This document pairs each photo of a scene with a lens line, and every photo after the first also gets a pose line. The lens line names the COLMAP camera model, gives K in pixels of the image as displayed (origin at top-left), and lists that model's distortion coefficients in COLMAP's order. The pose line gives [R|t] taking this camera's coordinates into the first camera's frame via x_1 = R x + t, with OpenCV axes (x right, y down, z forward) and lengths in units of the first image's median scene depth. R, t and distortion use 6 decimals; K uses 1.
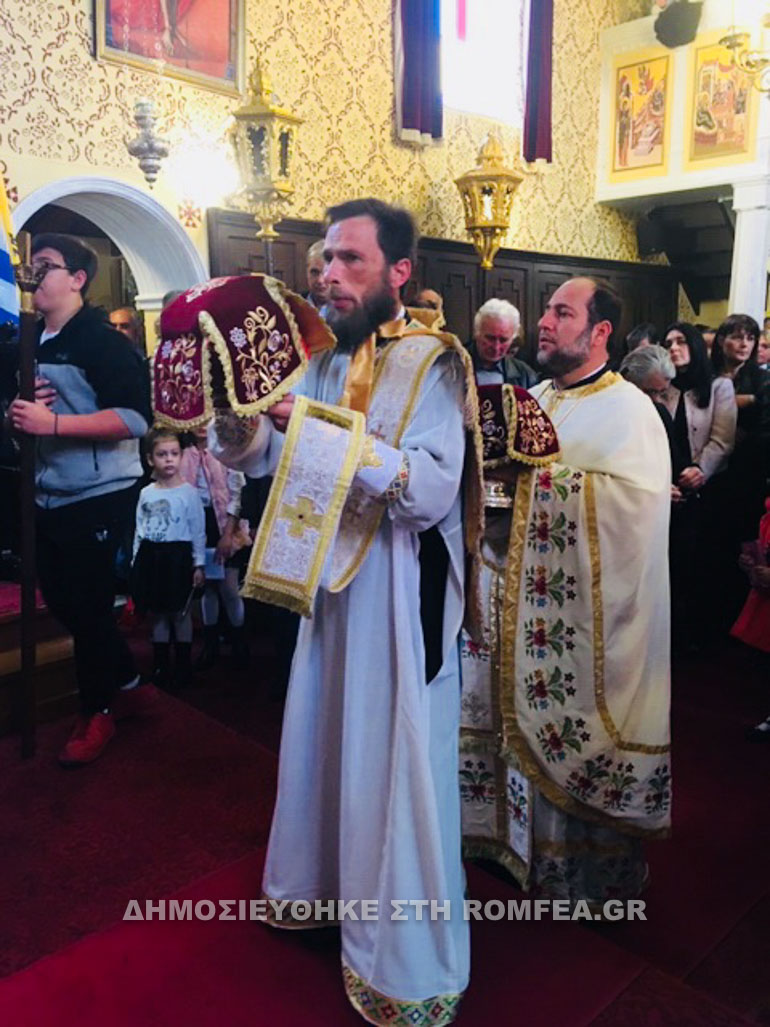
lens RADIAL K [[879.5, 0, 363.7], [0, 879.5, 514.1], [0, 0, 1]] dist [0.082863, -0.109914]
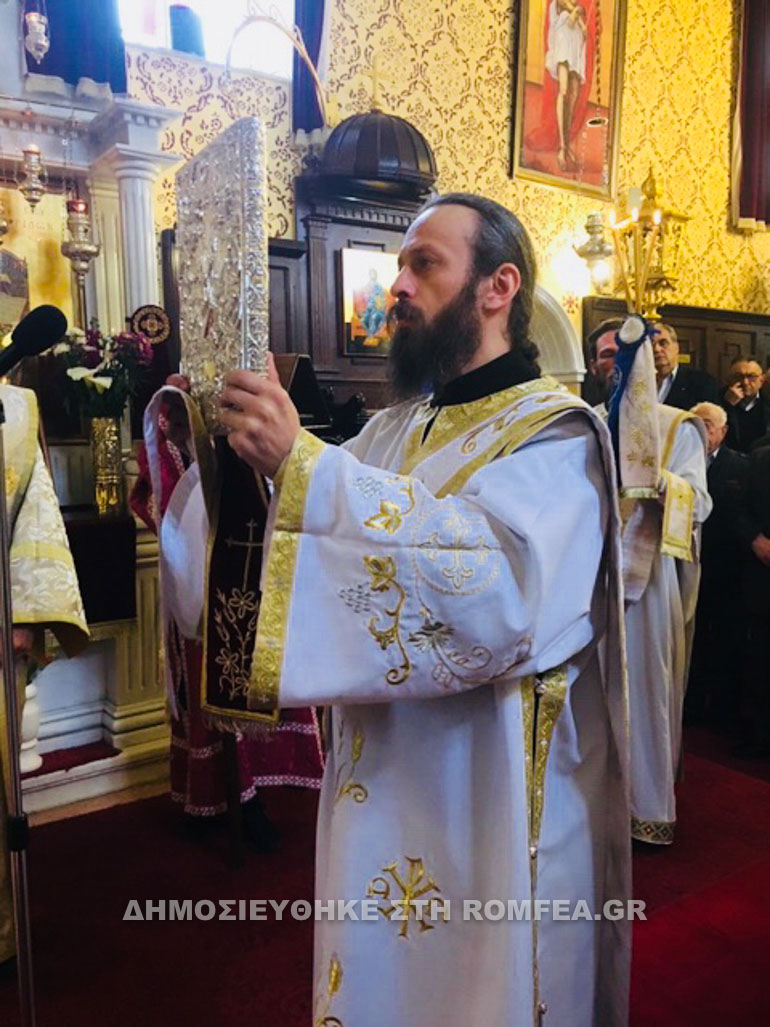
lens RADIAL K [[879.5, 0, 377.2], [0, 879.5, 510.2], [0, 0, 1]] dist [0.082863, -0.109914]
pose [[0.984349, 0.012882, -0.175757, -0.209681], [-0.028020, 0.996079, -0.083919, 0.028034], [0.173987, 0.087530, 0.980850, -0.122226]]
